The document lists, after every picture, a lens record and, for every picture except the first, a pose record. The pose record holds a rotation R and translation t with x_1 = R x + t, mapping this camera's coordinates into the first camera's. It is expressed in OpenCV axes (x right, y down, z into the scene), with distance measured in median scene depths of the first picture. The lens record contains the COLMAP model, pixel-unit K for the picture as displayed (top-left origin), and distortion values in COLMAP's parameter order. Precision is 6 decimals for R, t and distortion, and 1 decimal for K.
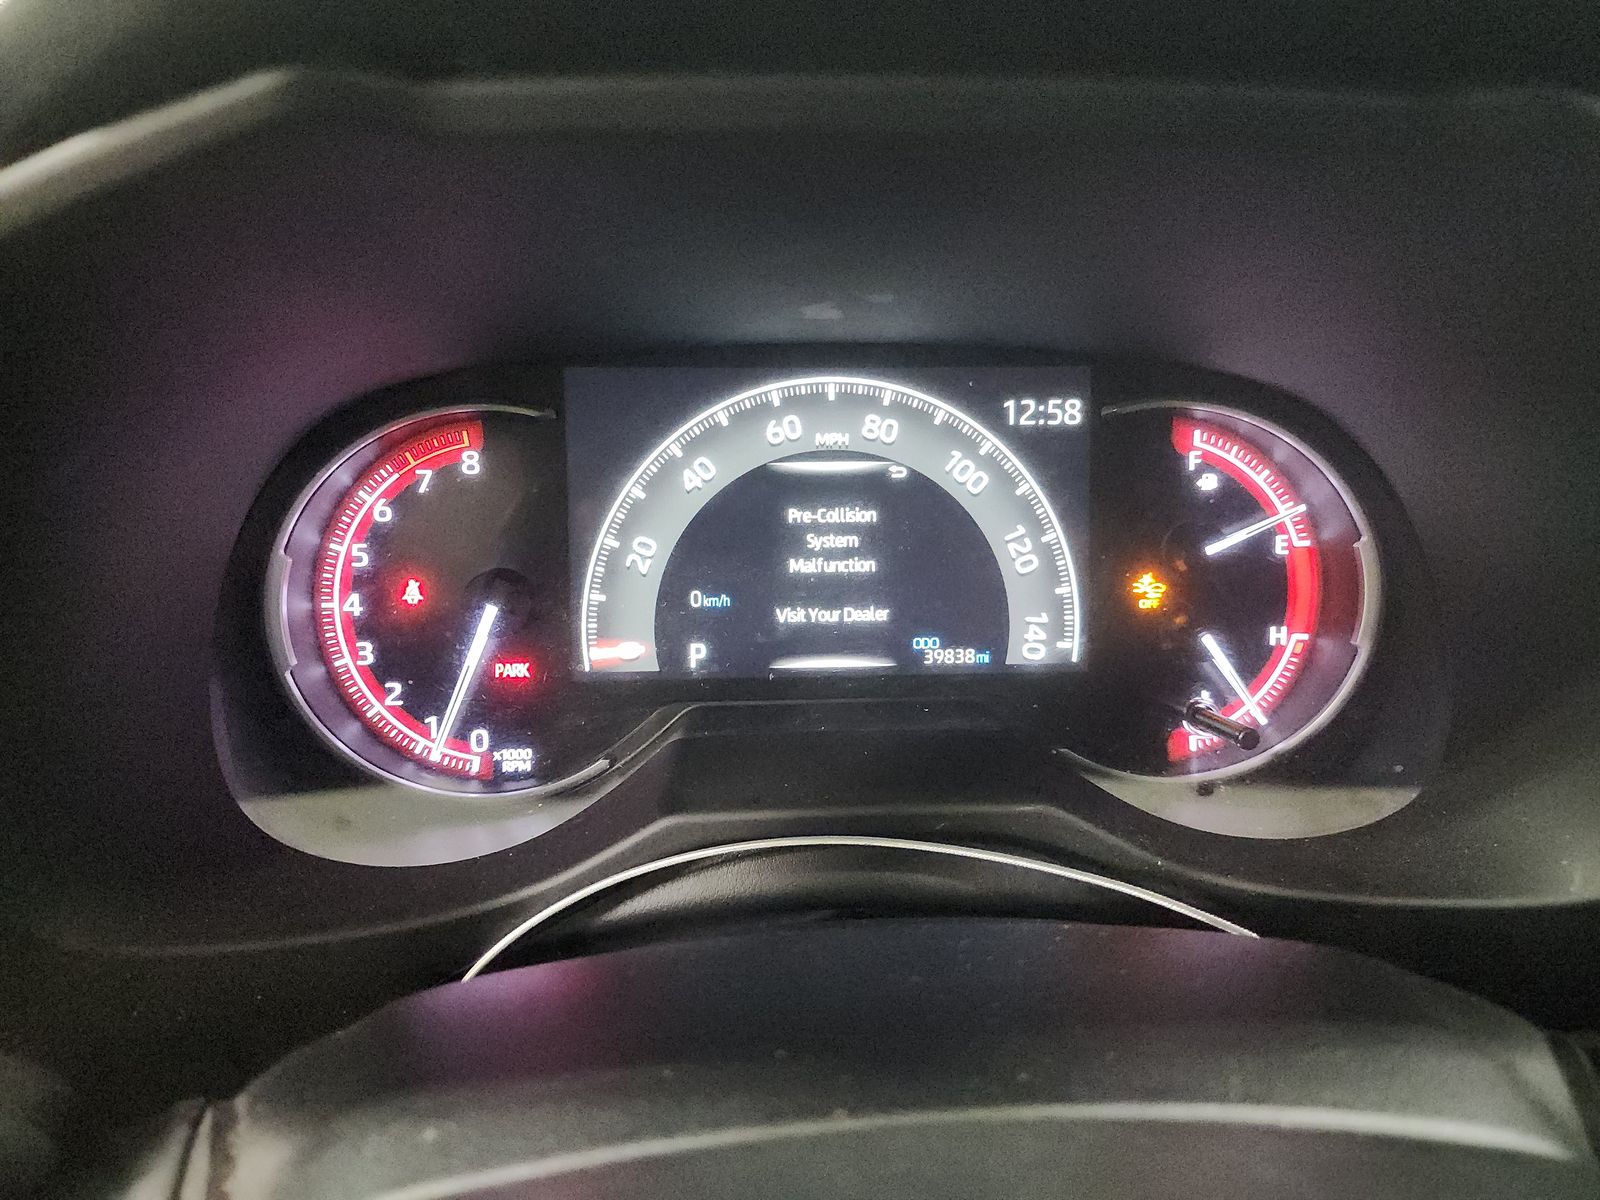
lens RADIAL K [[1076.0, 0, 793.3], [0, 1076.0, 559.8], [0, 0, 1]] dist [0.008552, -0.002688]
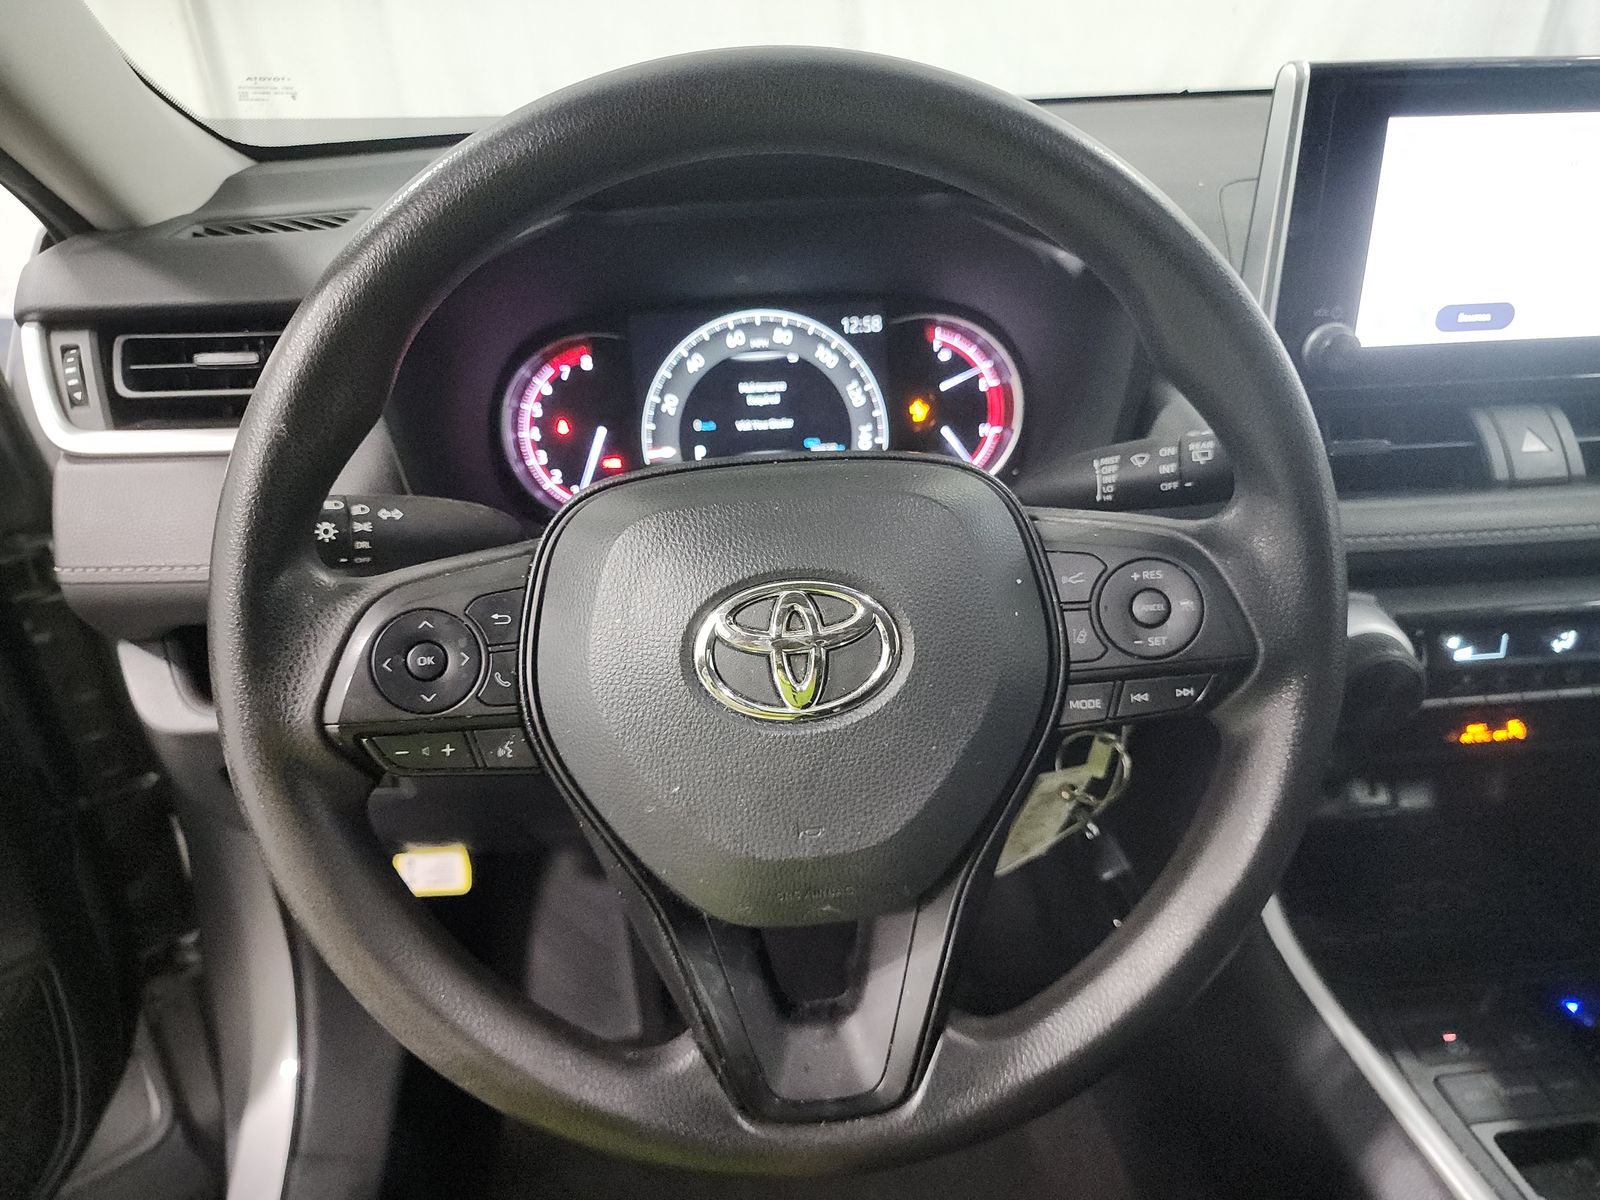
lens RADIAL K [[1076.0, 0, 799.3], [0, 1076.0, 600.8], [0, 0, 1]] dist [0.008552, -0.002688]
pose [[0.998508, -0.054595, 0.000870, 0.082958], [0.054491, 0.997376, 0.047654, 0.283645], [-0.003470, -0.047535, 0.998864, -1.075102]]
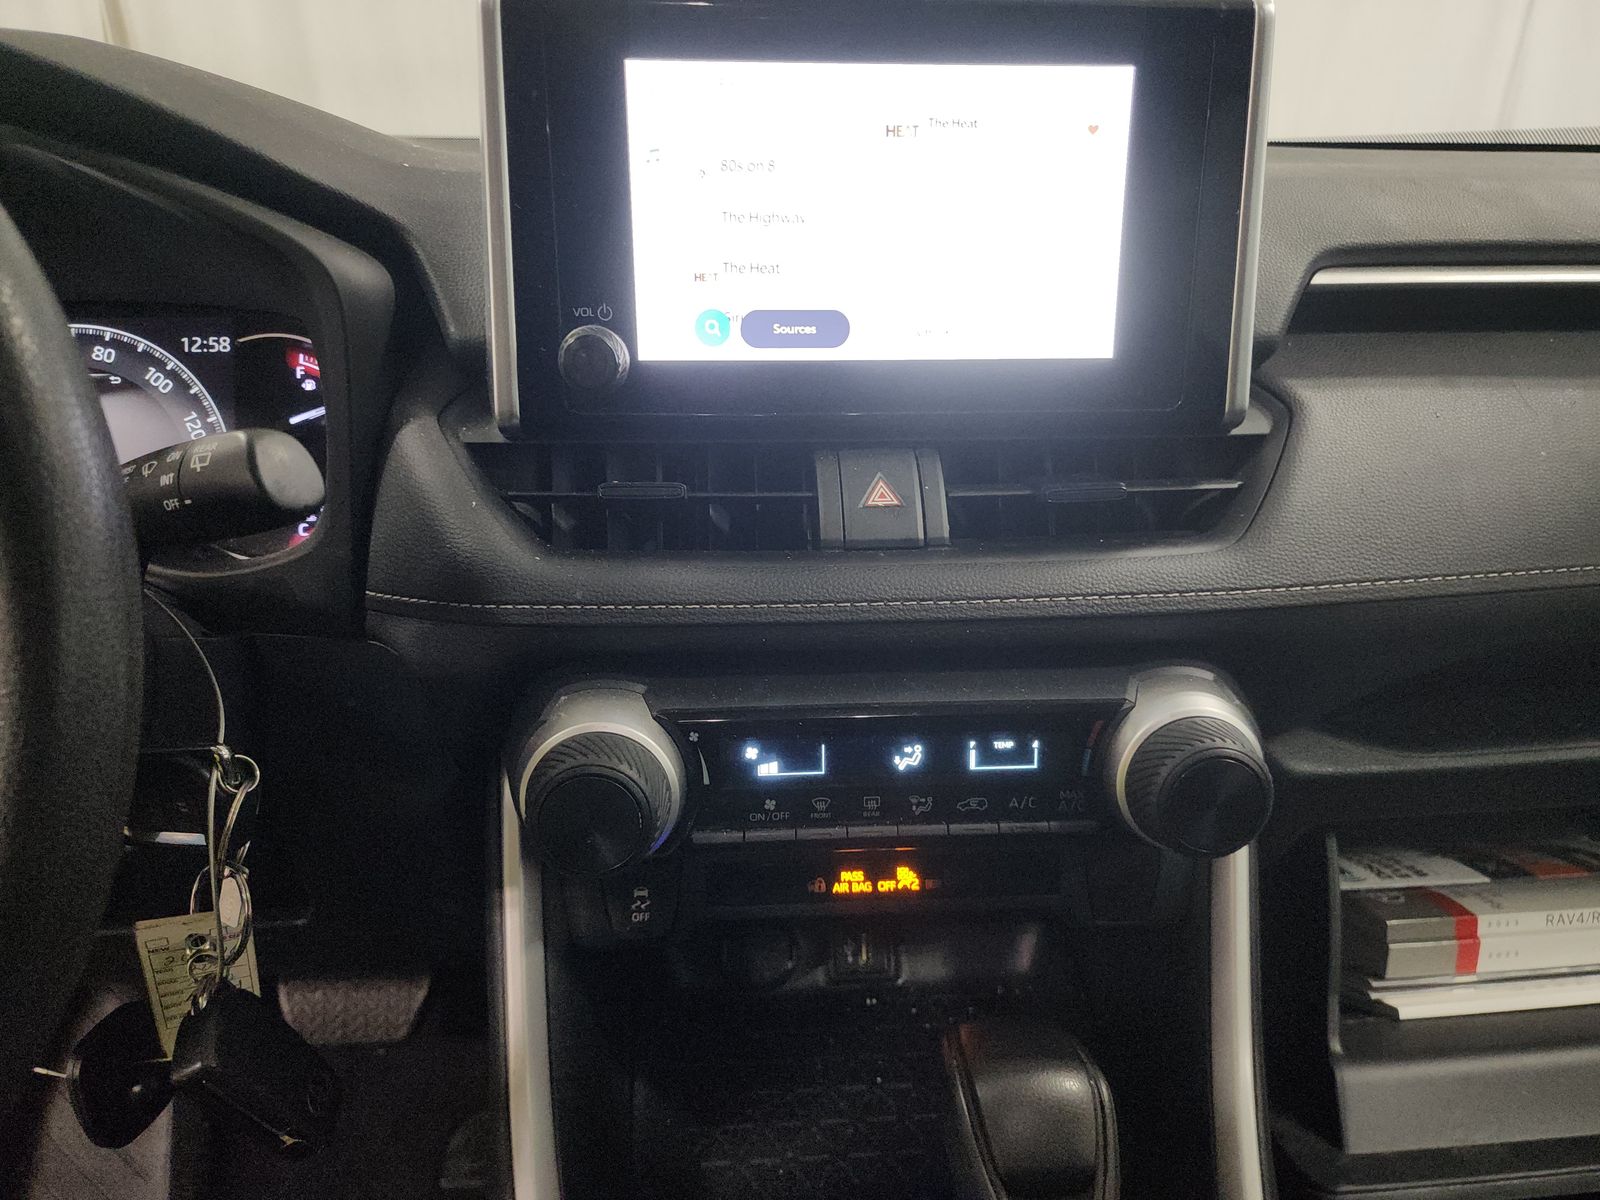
lens RADIAL K [[1076.0, 0, 801.5], [0, 1076.0, 600.1], [0, 0, 1]] dist [0.008552, -0.002688]
pose [[0.999751, -0.018601, 0.012358, 1.130234], [0.019426, 0.997330, -0.070389, 0.394988], [-0.011016, 0.070611, 0.997443, -0.652929]]
